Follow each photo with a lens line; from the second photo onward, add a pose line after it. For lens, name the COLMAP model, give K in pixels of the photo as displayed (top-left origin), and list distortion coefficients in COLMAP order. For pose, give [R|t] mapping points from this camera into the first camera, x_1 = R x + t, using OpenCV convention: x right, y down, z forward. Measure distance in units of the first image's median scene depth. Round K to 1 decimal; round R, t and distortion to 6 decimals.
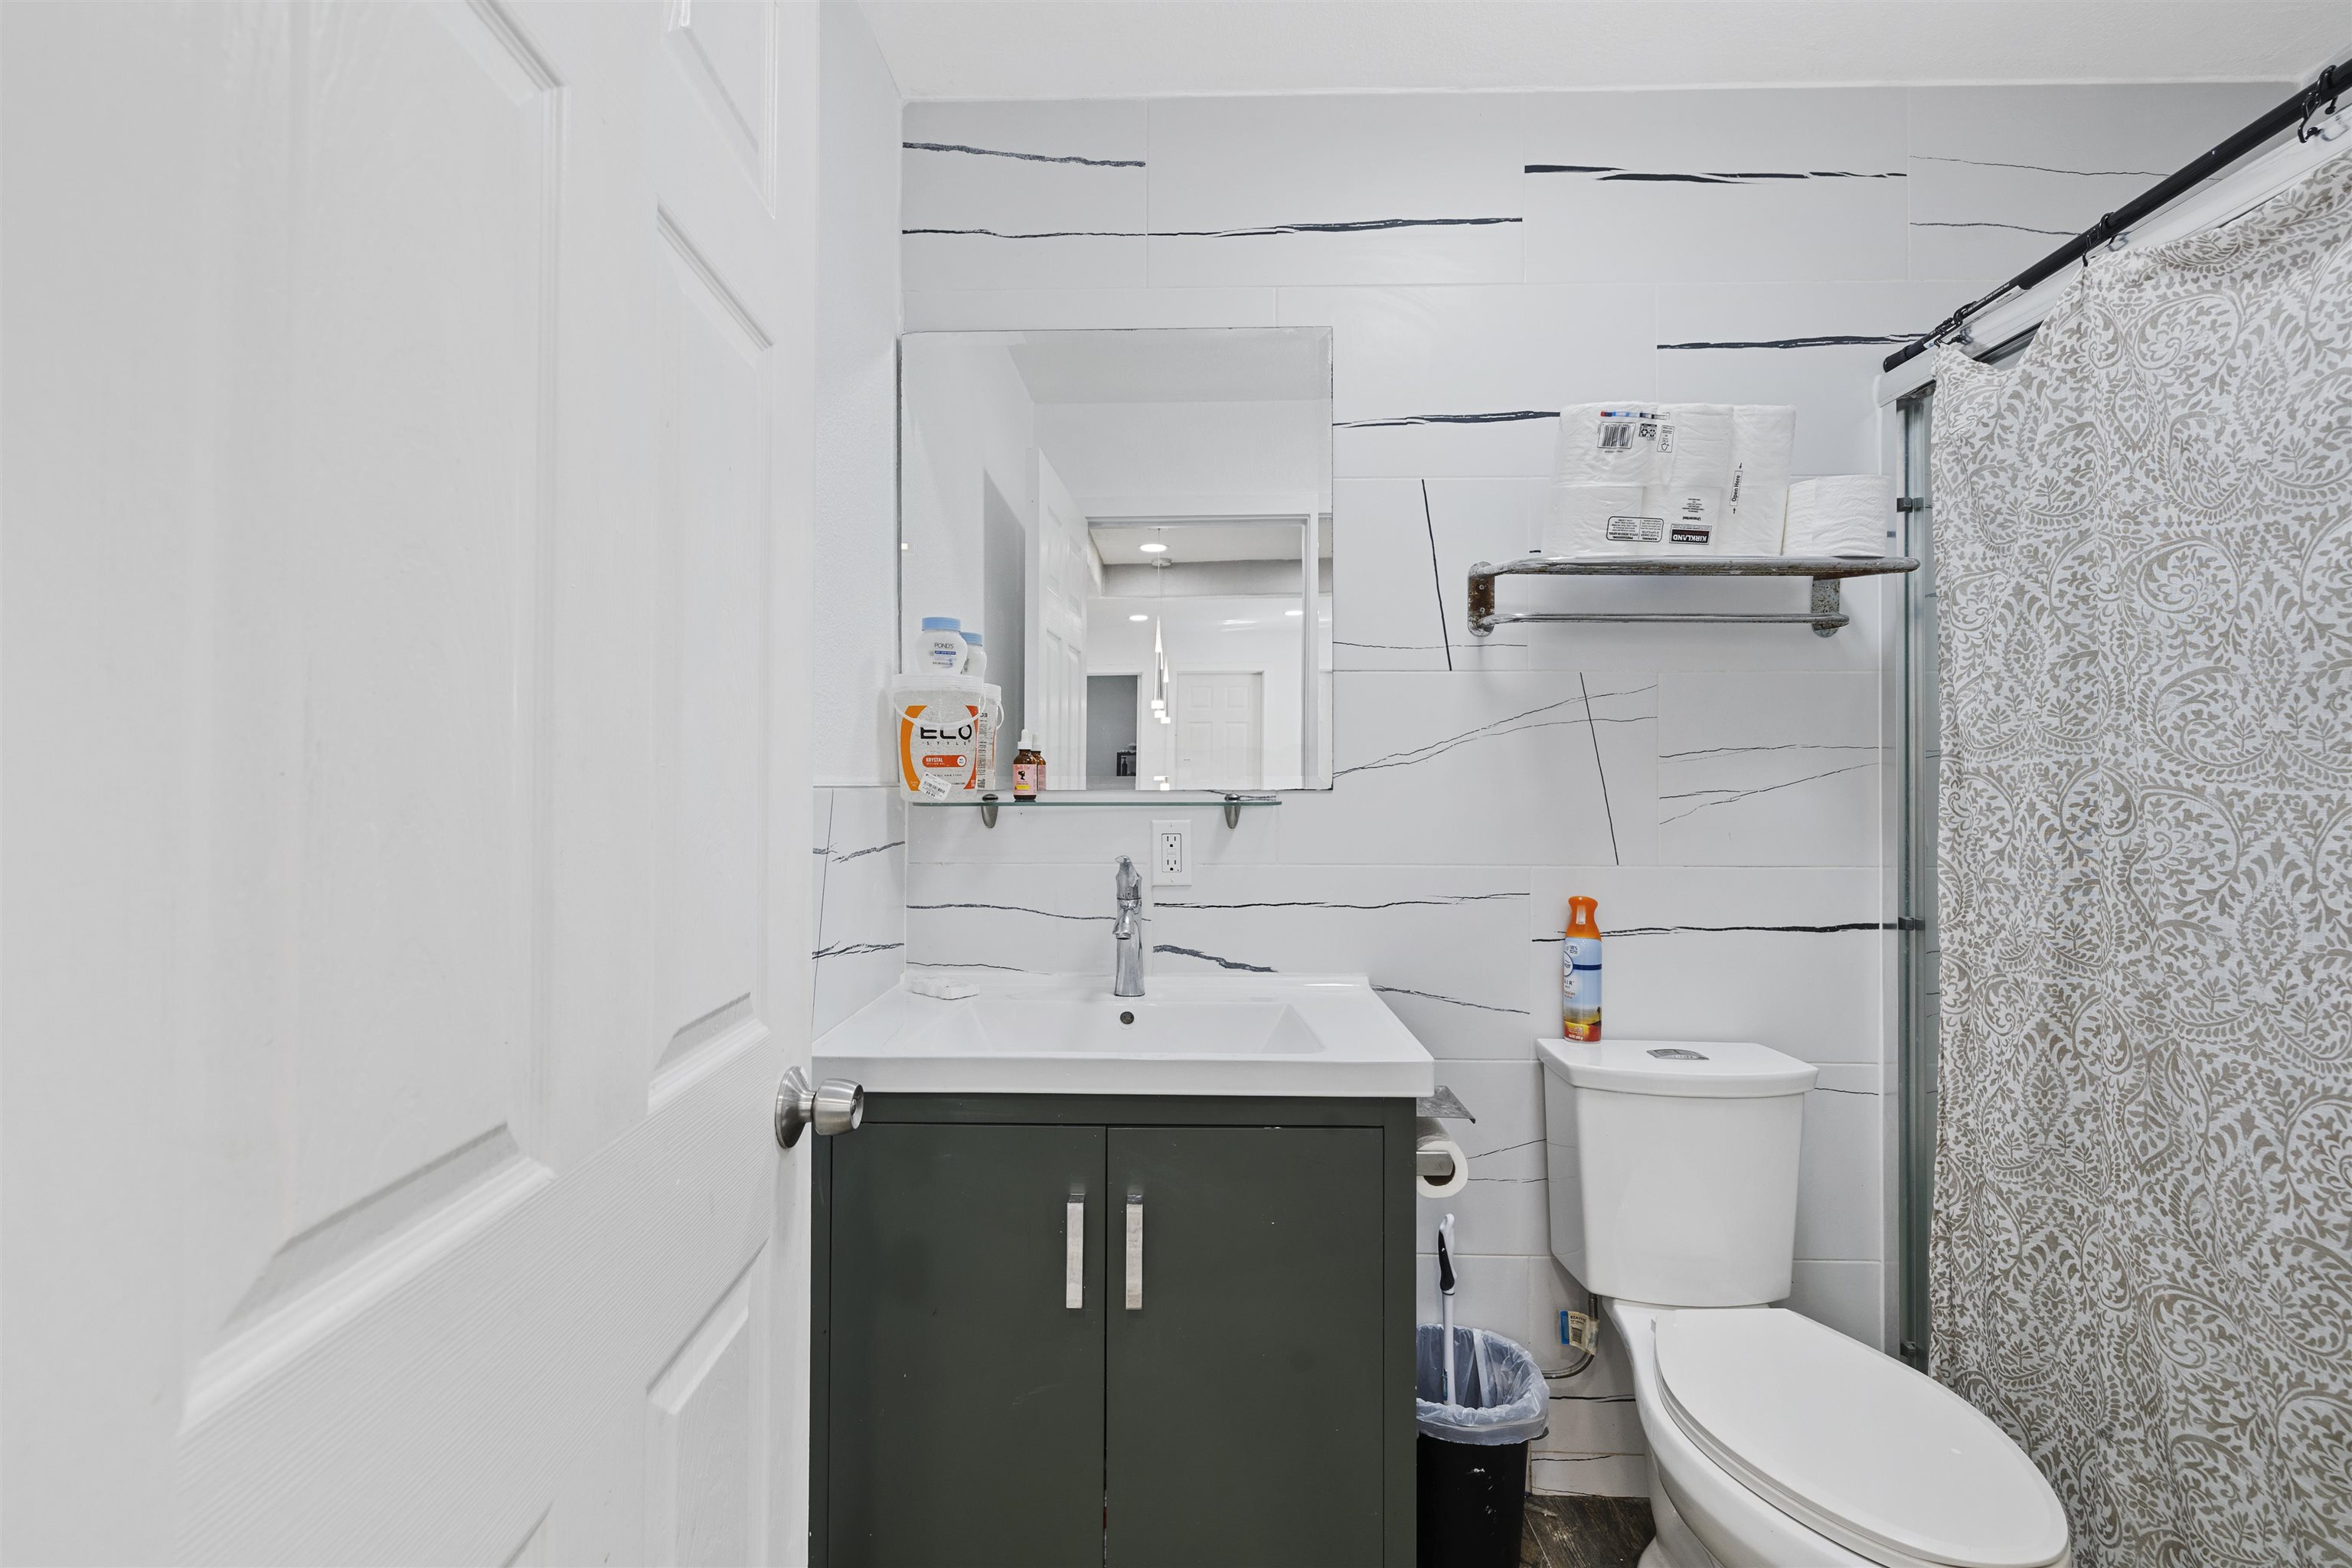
lens RADIAL K [[999.2, 0, 1172.5], [0, 999.2, 775.5], [0, 0, 1]] dist [-0.000092, 0.001196]
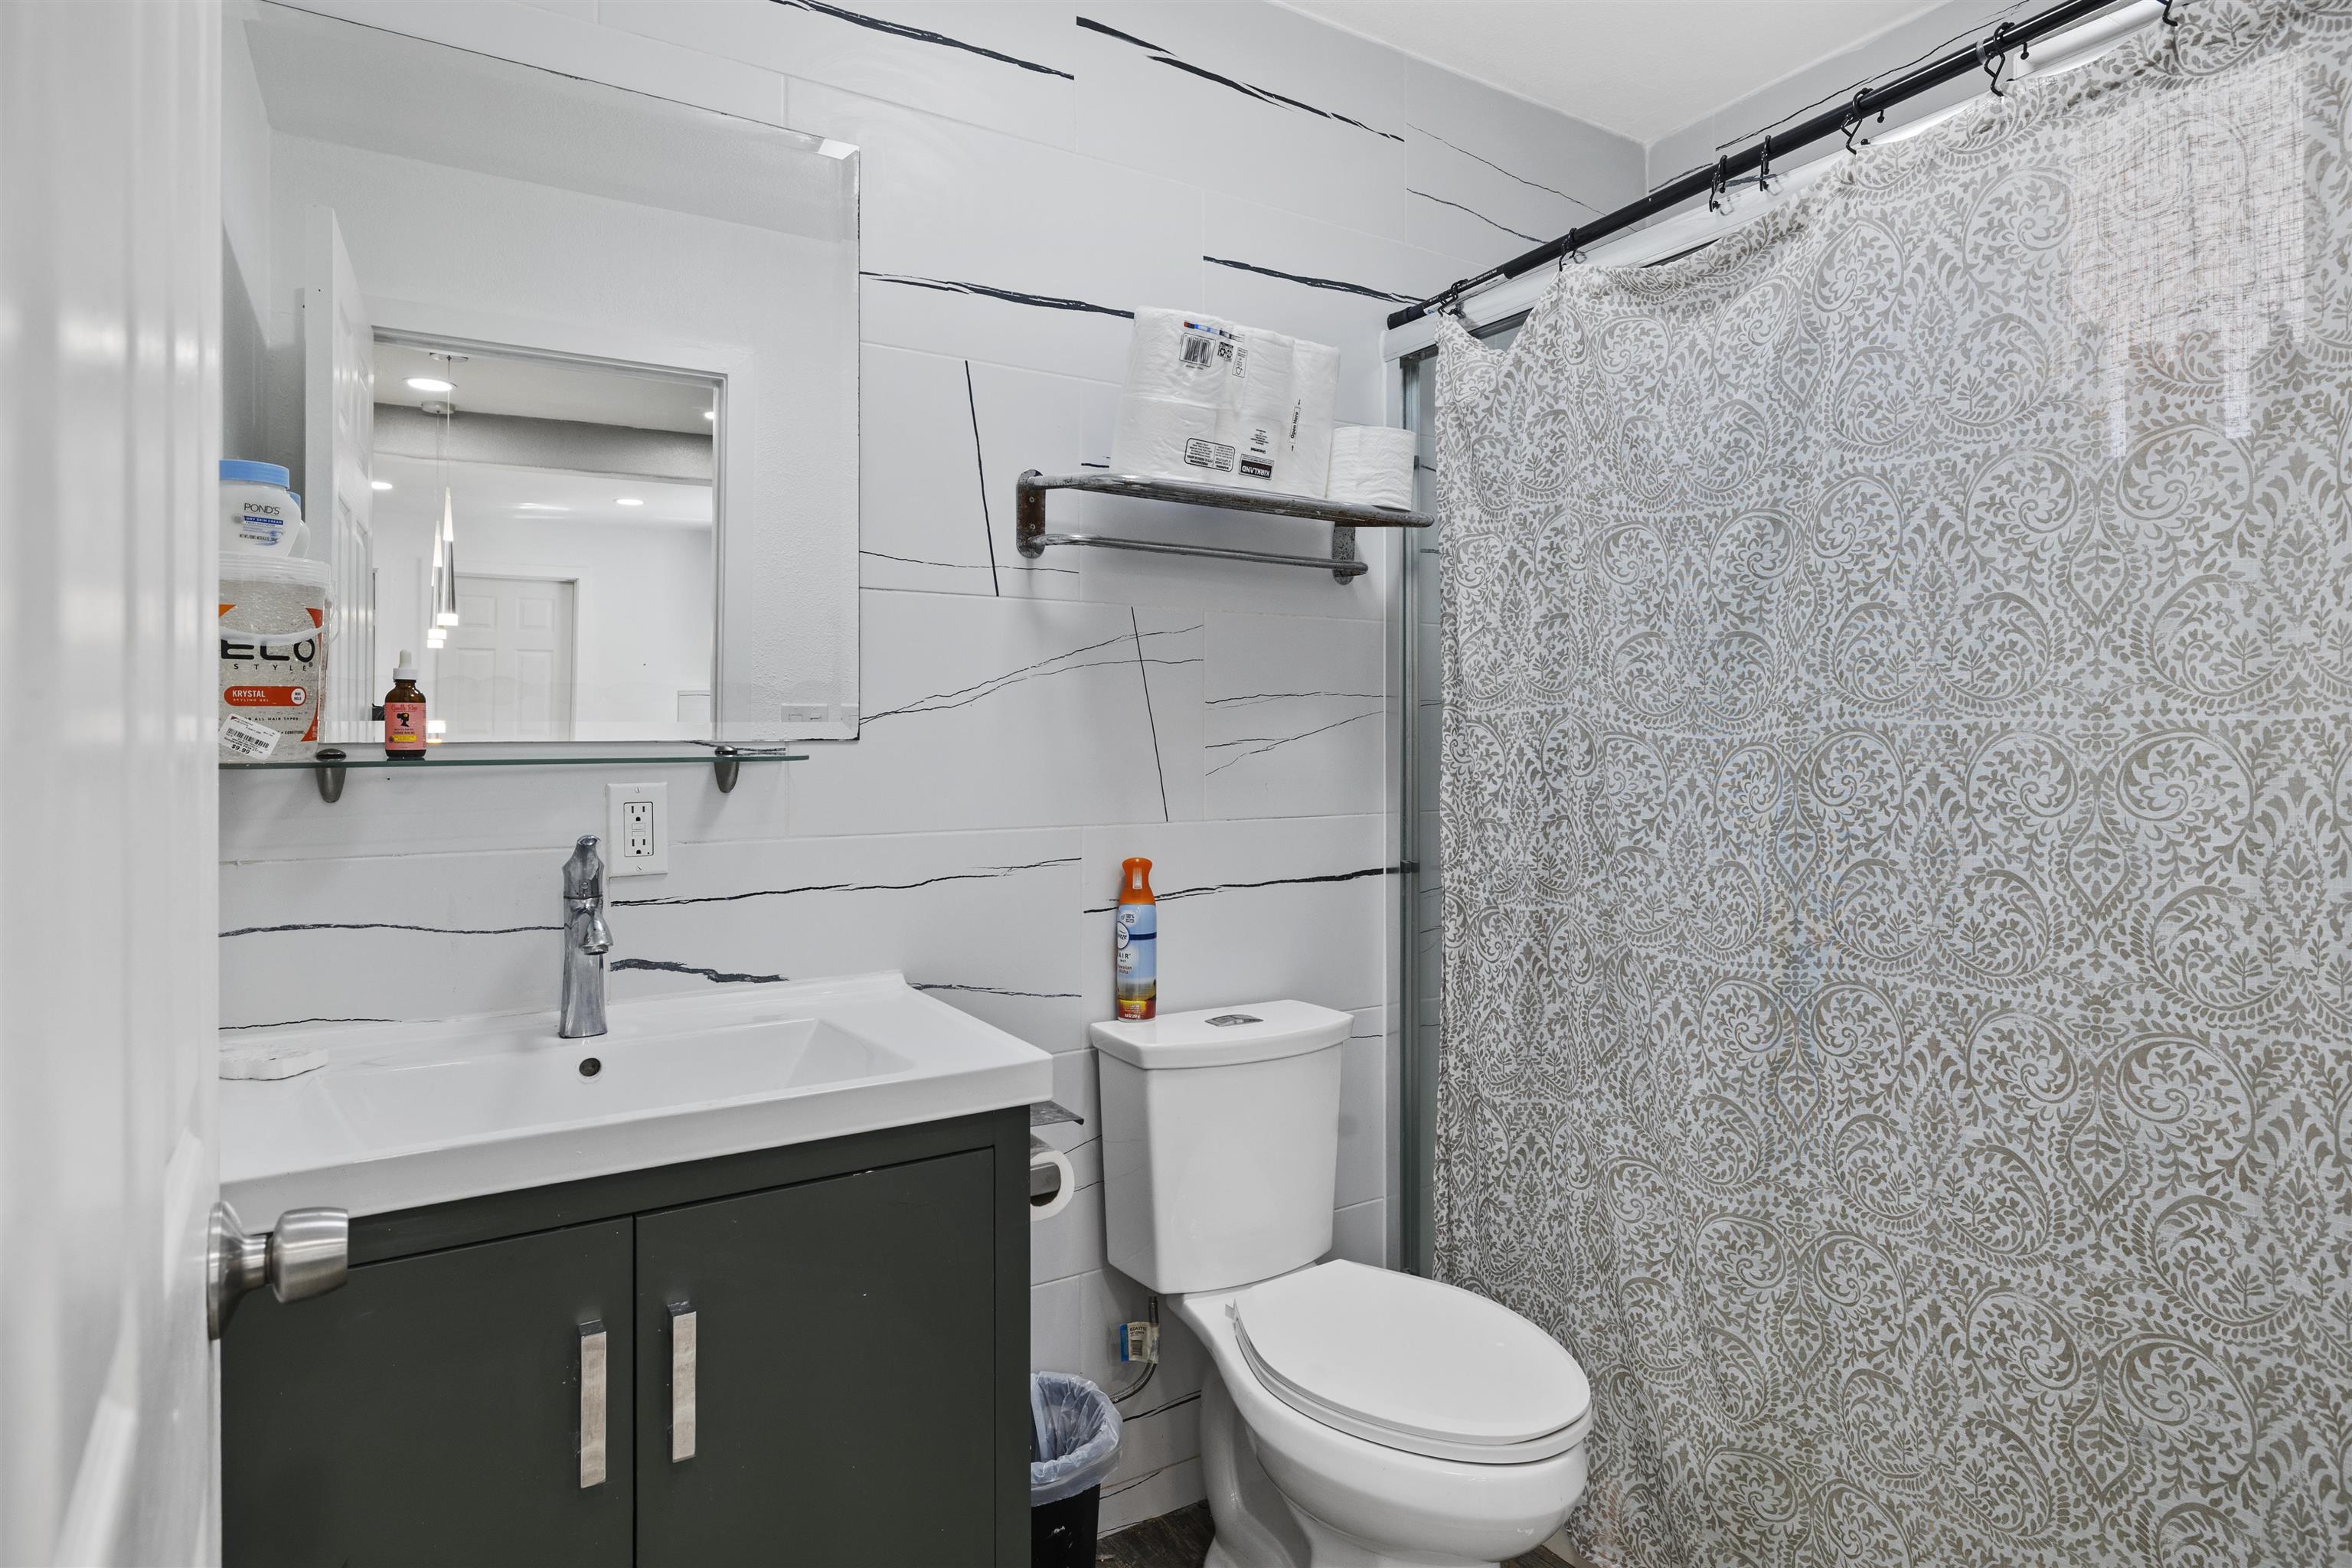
lens RADIAL K [[1267.5, 0, 1190.2], [0, 1267.5, 735.7], [0, 0, 1]] dist [-0.002902, 0.000786]
pose [[0.834407, -0.002548, 0.551143, -0.199672], [-0.001666, 0.999973, 0.007145, 0.003999], [-0.551146, -0.006880, 0.834380, 0.033505]]
